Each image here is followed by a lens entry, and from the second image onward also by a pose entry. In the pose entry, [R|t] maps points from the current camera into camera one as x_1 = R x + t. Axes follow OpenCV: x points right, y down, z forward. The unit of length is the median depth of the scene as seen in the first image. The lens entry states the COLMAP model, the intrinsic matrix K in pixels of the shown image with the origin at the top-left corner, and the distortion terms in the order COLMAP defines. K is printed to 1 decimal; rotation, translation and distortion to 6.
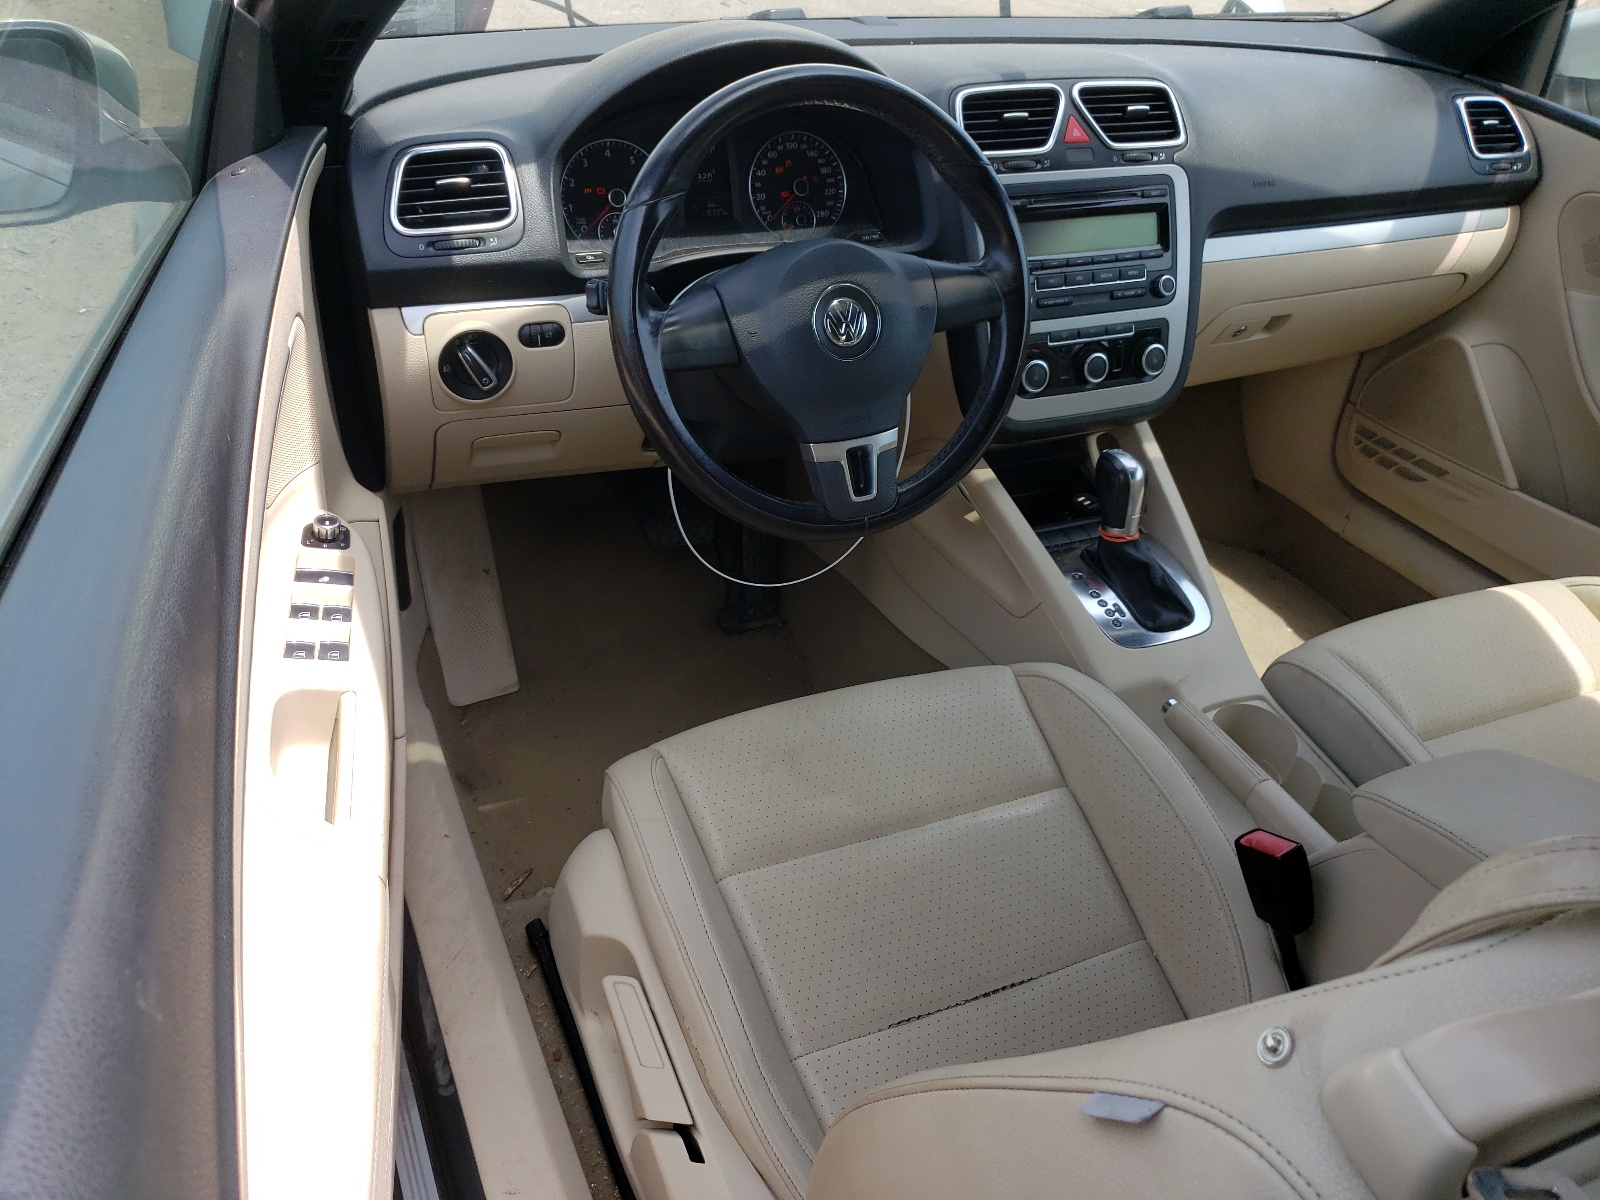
lens RADIAL K [[1206.3, 0, 797.3], [0, 1206.3, 601.0], [0, 0, 1]] dist [-0.000863, -0.000884]
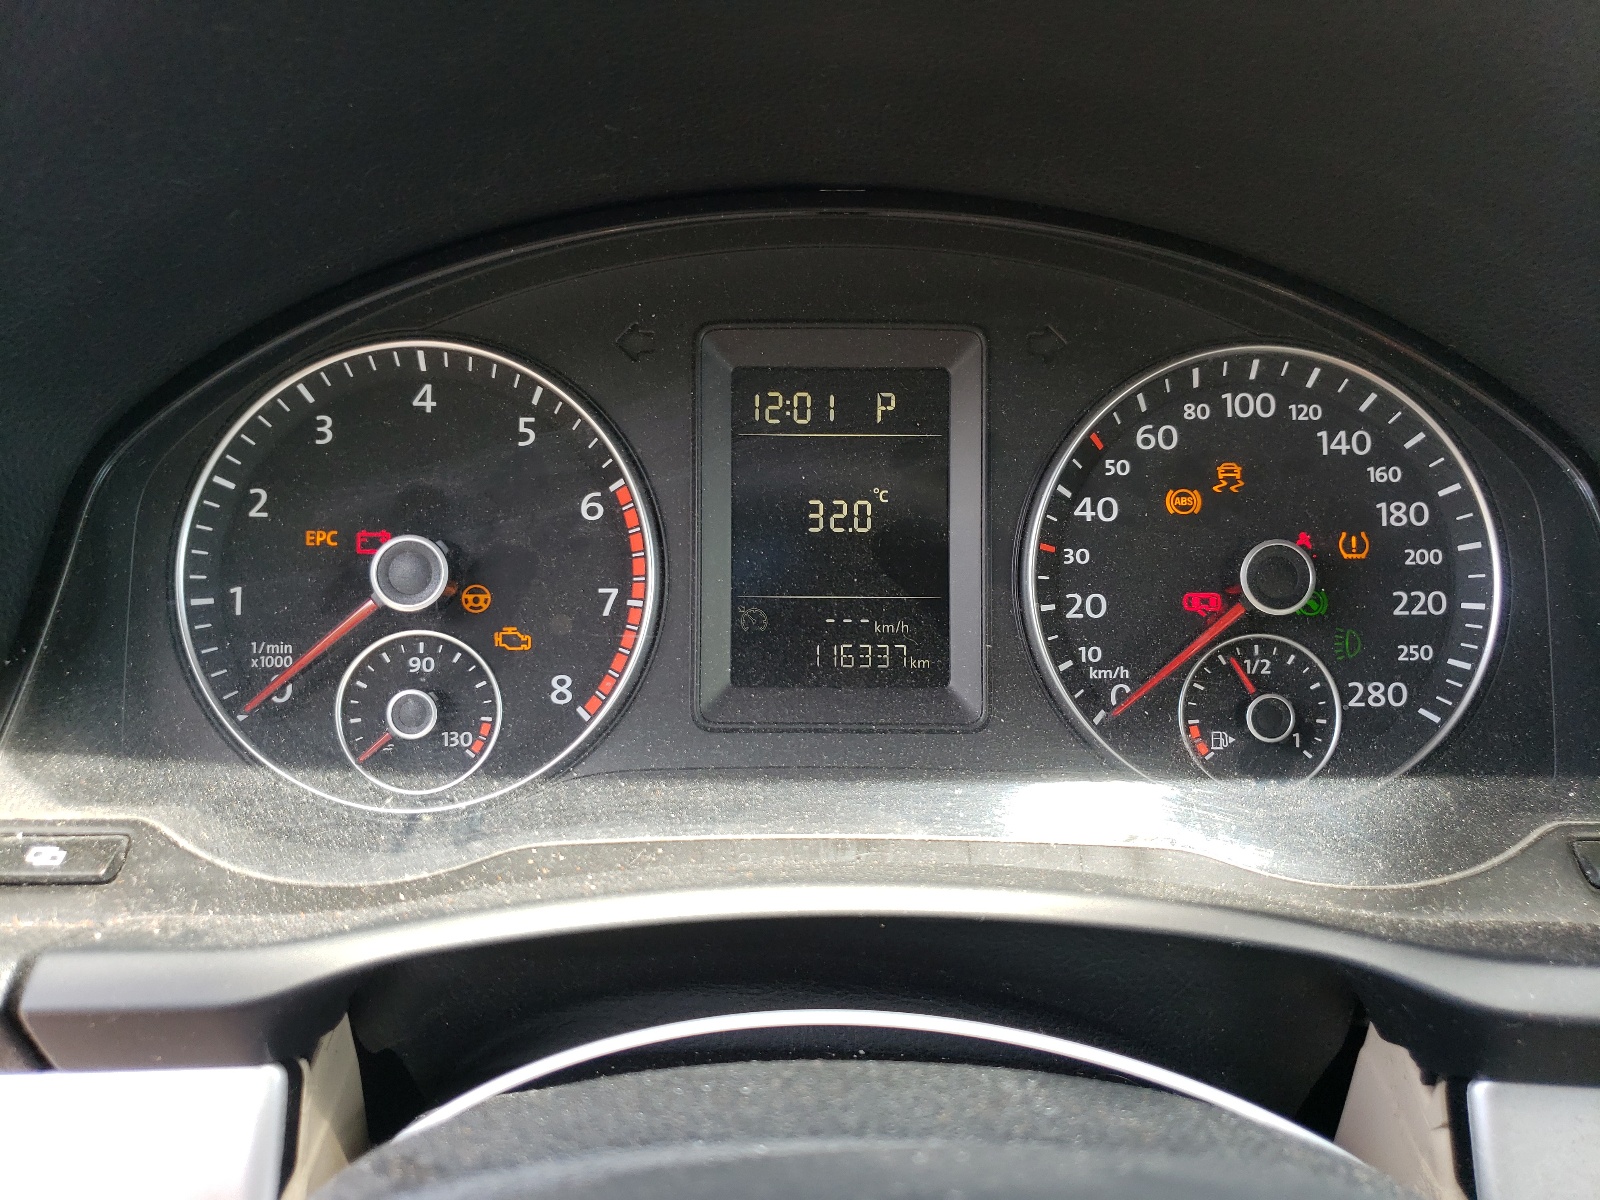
lens RADIAL K [[1206.3, 0, 799.5], [0, 1206.3, 595.2], [0, 0, 1]] dist [-0.000863, -0.000884]
pose [[0.911492, 0.067489, -0.405743, 0.013104], [-0.184032, 0.949118, -0.255554, -0.267427], [0.367851, 0.307606, 0.877533, 0.774616]]
